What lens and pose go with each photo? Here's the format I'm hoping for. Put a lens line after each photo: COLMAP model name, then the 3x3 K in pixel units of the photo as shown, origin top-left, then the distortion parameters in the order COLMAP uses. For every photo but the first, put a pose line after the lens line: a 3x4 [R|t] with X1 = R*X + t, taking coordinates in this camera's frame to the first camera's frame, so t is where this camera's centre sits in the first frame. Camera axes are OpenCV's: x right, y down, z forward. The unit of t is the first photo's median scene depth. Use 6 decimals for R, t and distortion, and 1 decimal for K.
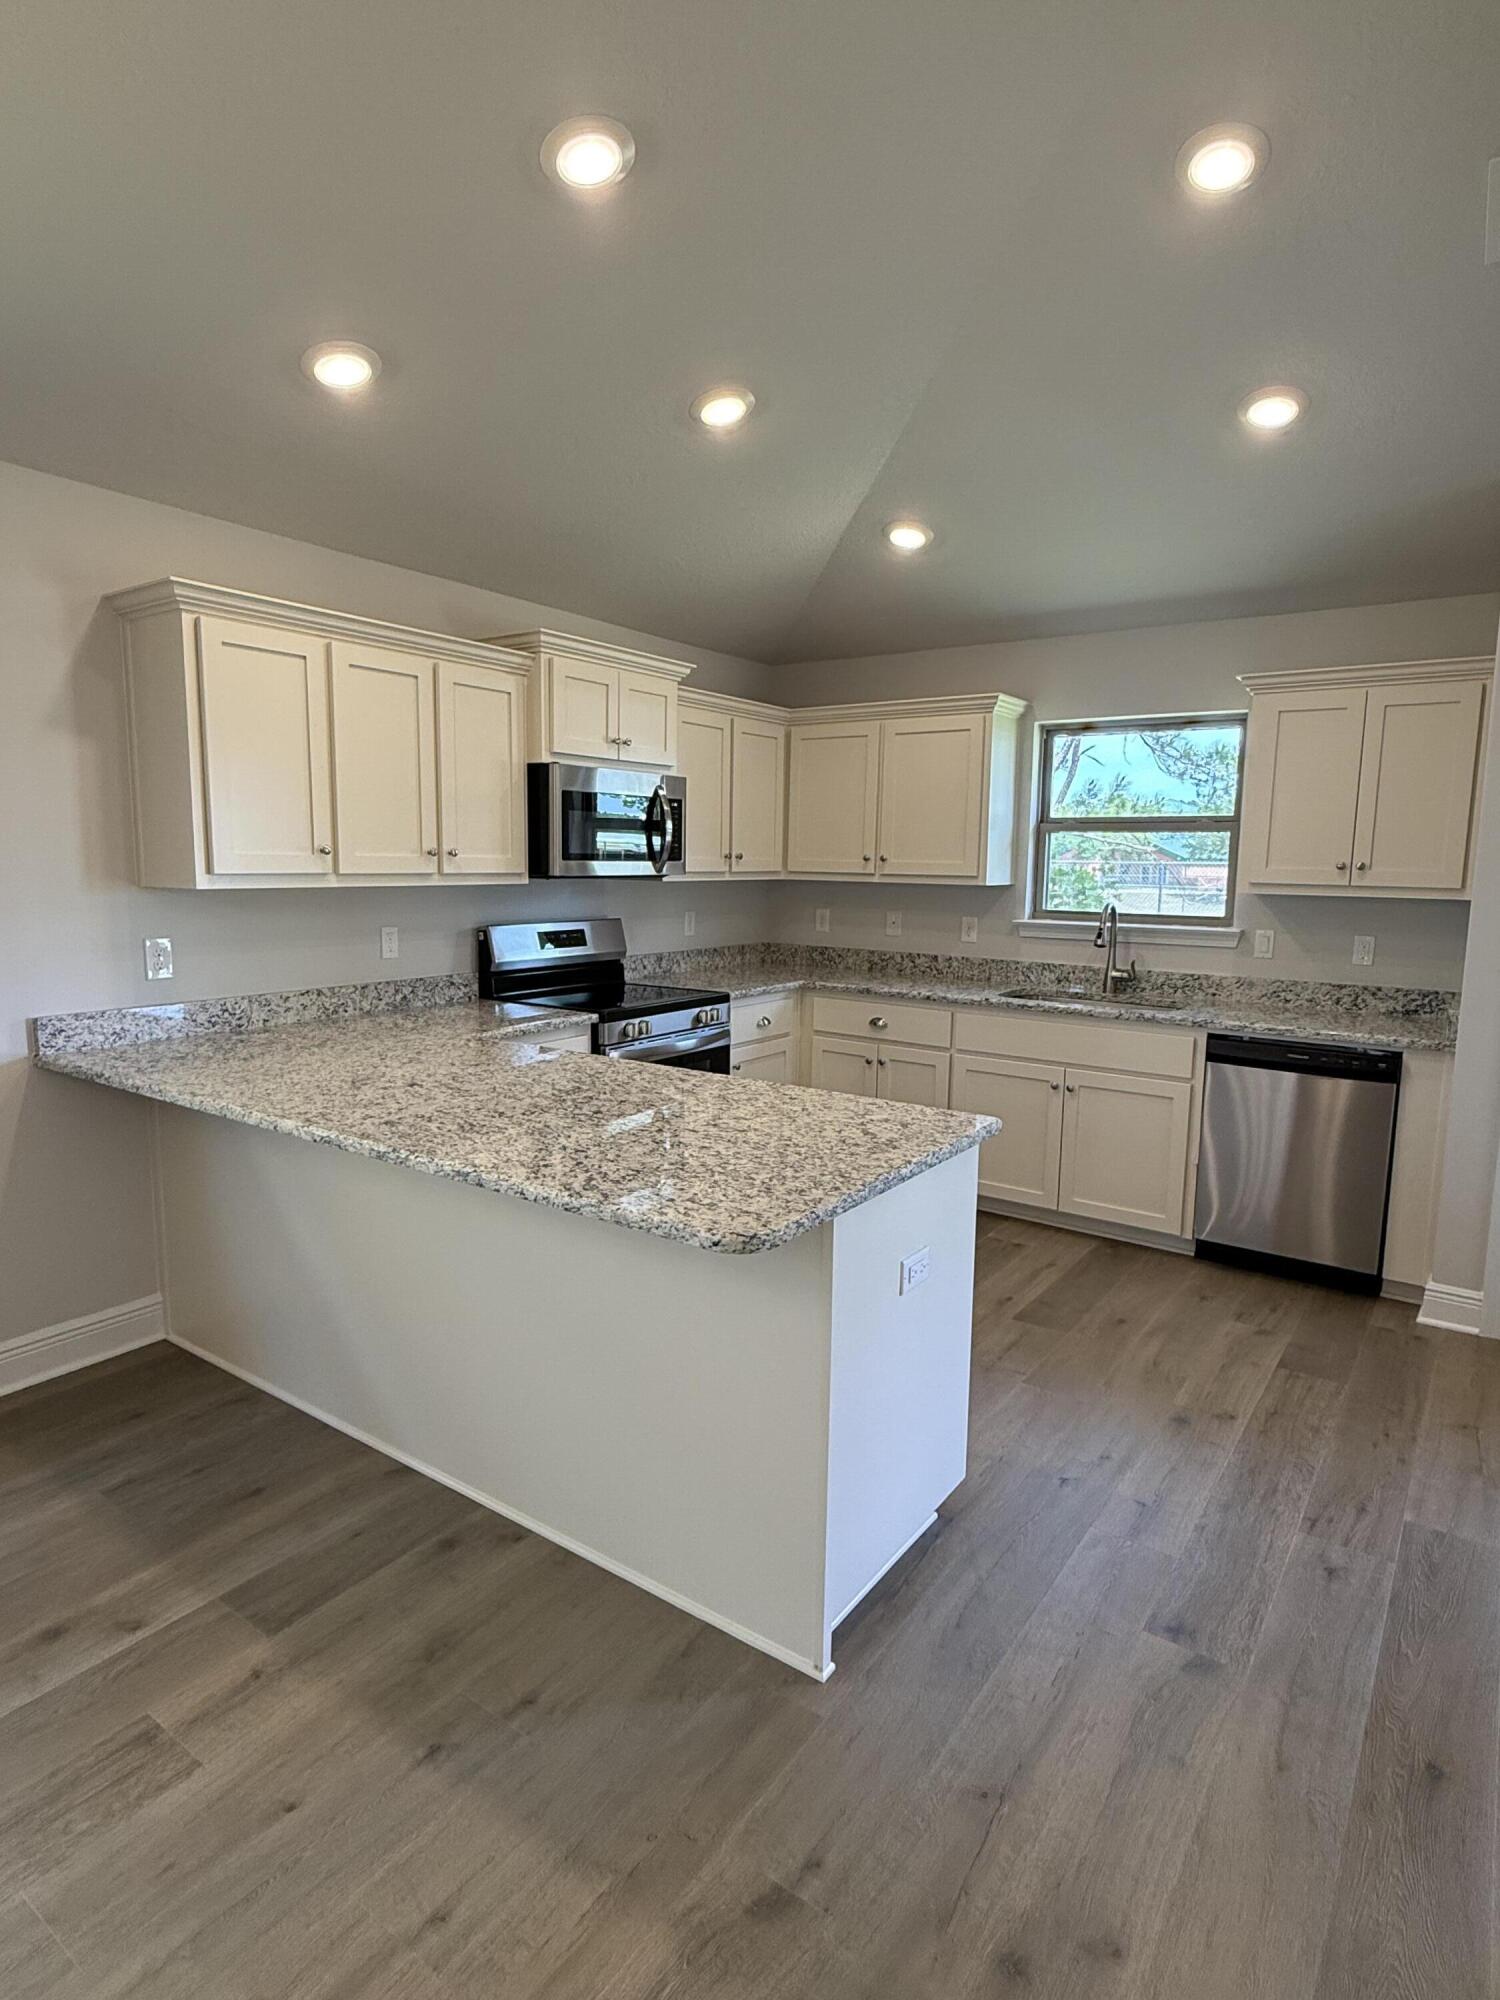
lens RADIAL K [[1096.3, 0, 737.6], [0, 1096.3, 1006.0], [0, 0, 1]] dist [-0.005496, -0.000472]
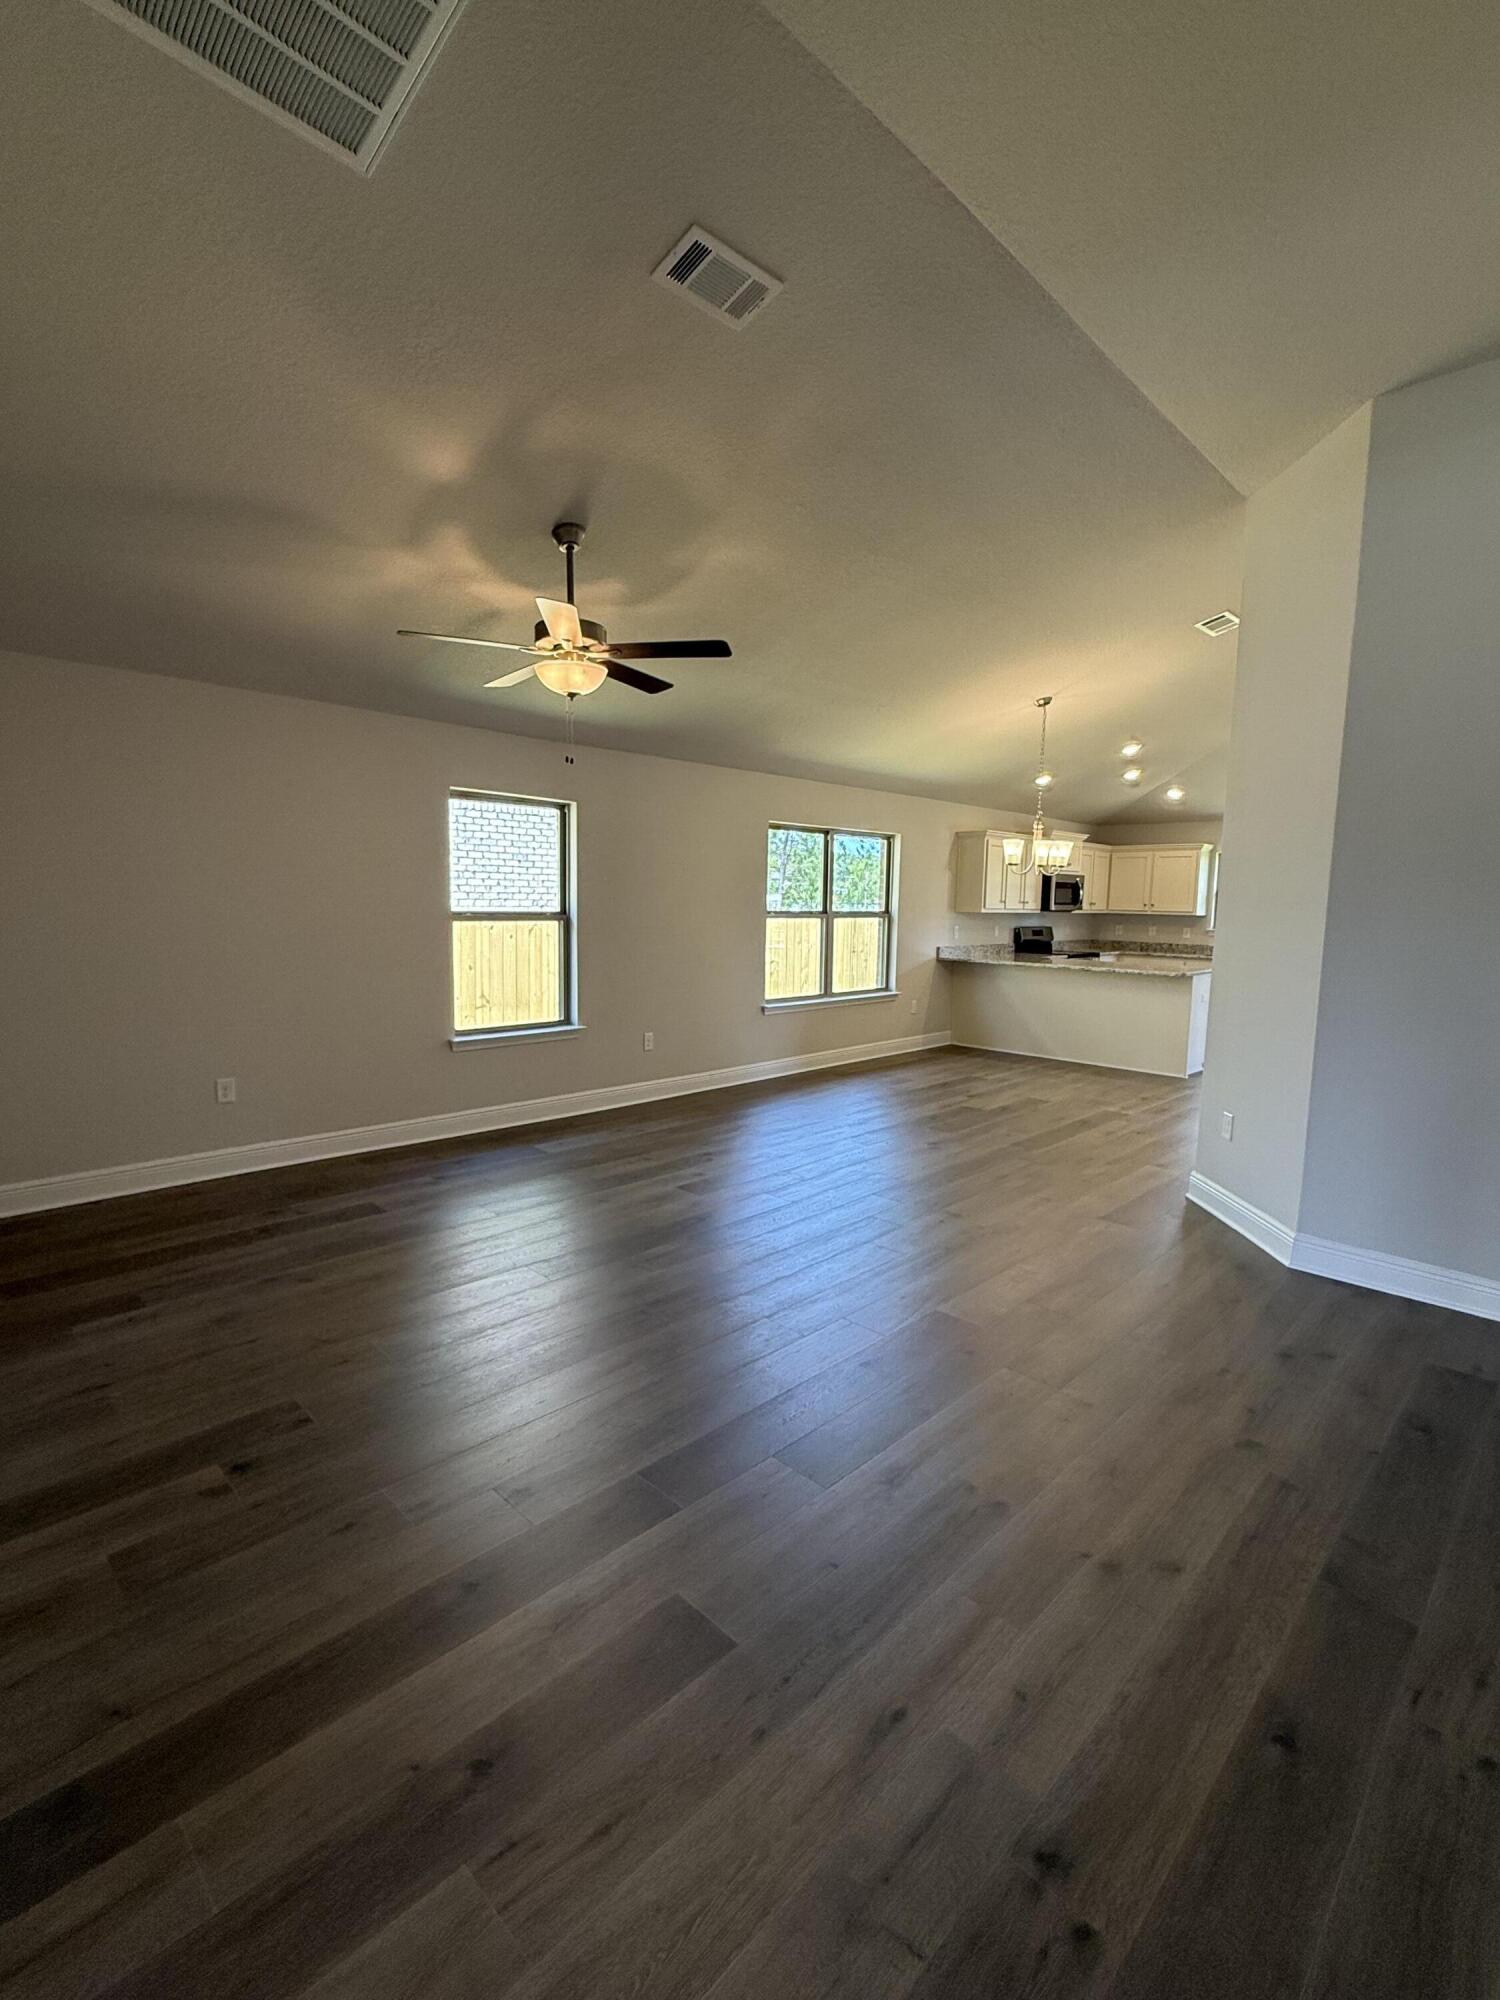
lens RADIAL K [[920.5, 0, 739.7], [0, 920.5, 995.2], [0, 0, 1]] dist [0.005246, 0.000156]
pose [[0.987185, 0.021789, -0.158084, -0.489053], [-0.027005, 0.999157, -0.030922, 0.174496], [0.157277, 0.034795, 0.986941, -1.314307]]
